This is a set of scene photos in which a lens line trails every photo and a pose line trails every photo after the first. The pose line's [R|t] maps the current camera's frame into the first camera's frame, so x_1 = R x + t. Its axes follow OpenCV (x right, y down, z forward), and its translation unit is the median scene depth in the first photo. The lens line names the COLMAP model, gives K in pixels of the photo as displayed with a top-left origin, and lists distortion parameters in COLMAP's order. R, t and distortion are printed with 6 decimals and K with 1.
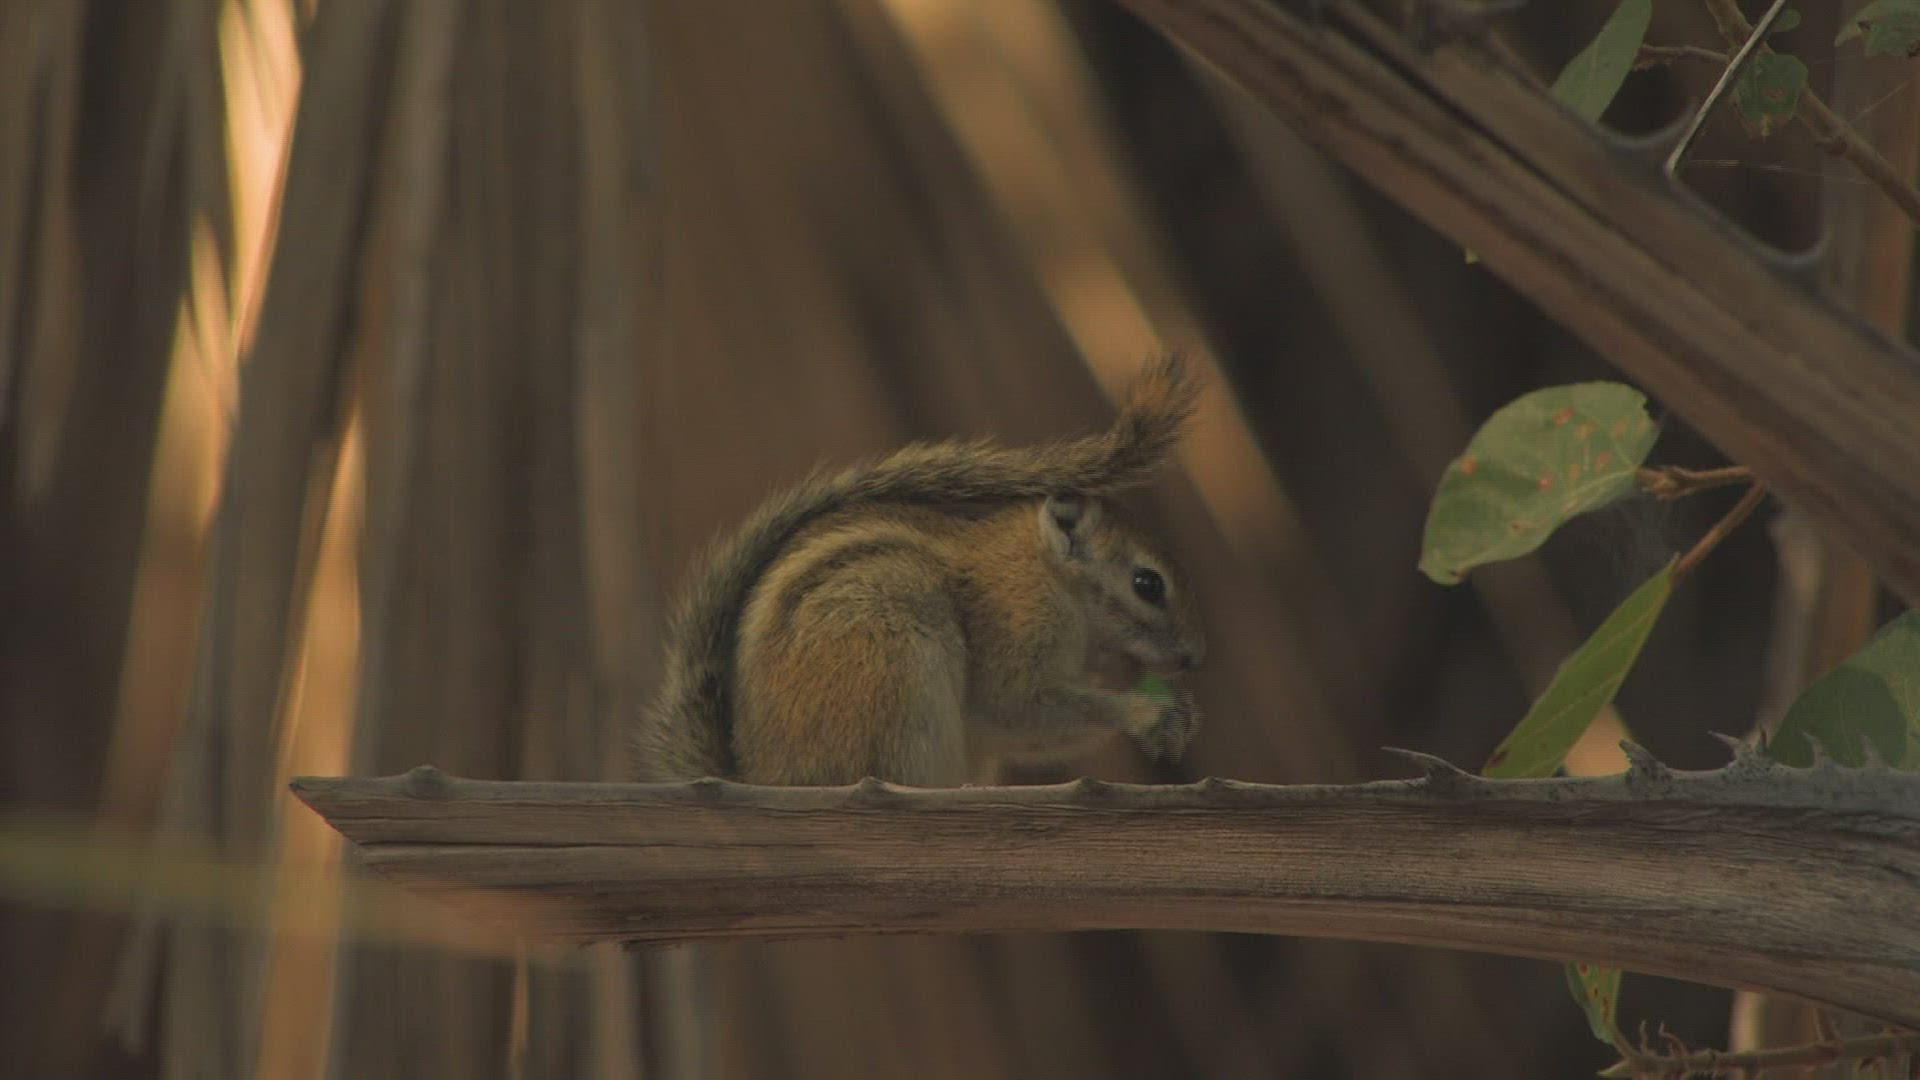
lens RADIAL K [[773.1, 0, 960.0], [0, 773.1, 540.0], [0, 0, 1]] dist [0.000001, 0.000452]
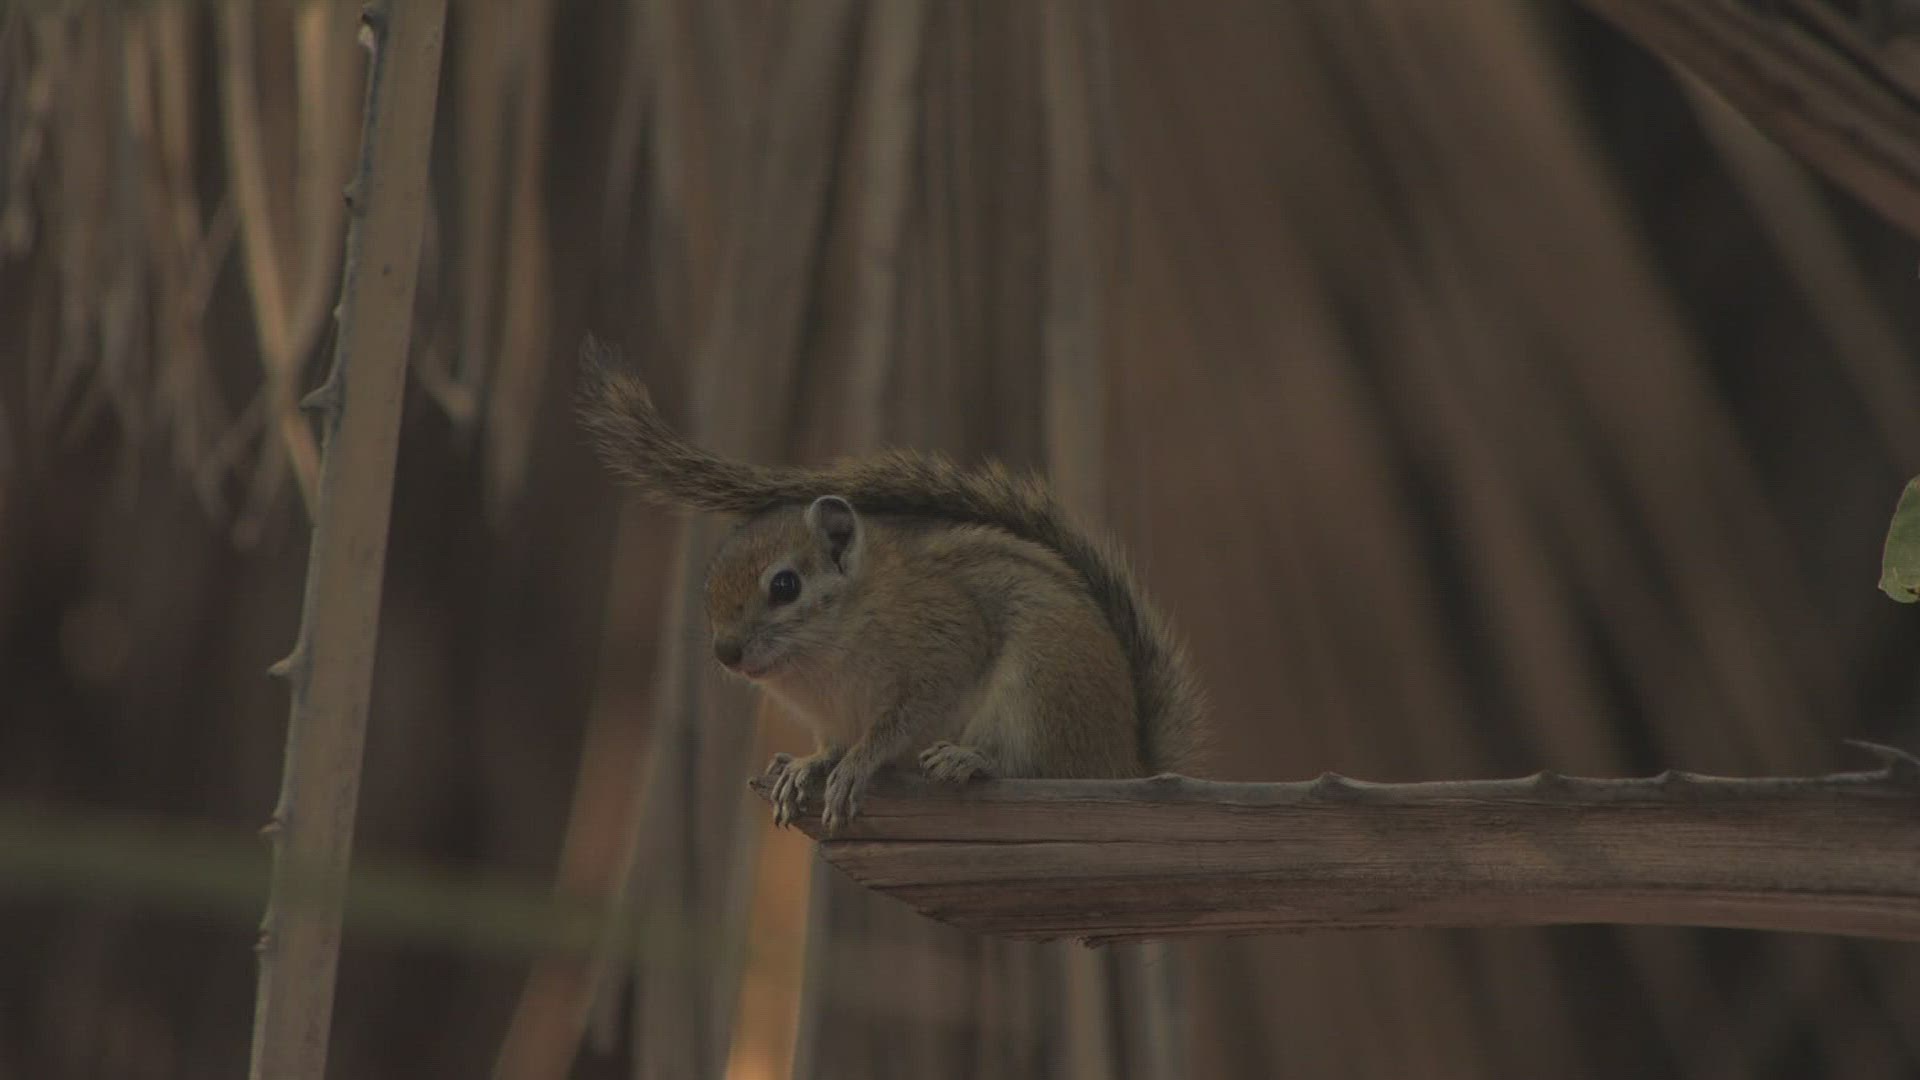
lens RADIAL K [[773.1, 0, 960.0], [0, 773.1, 540.0], [0, 0, 1]] dist [0.000001, 0.000452]
pose [[0.999990, -0.004431, 0.000553, -0.594228], [0.004430, 0.999990, 0.001000, 0.003395], [-0.000558, -0.000997, 0.999999, 0.001052]]
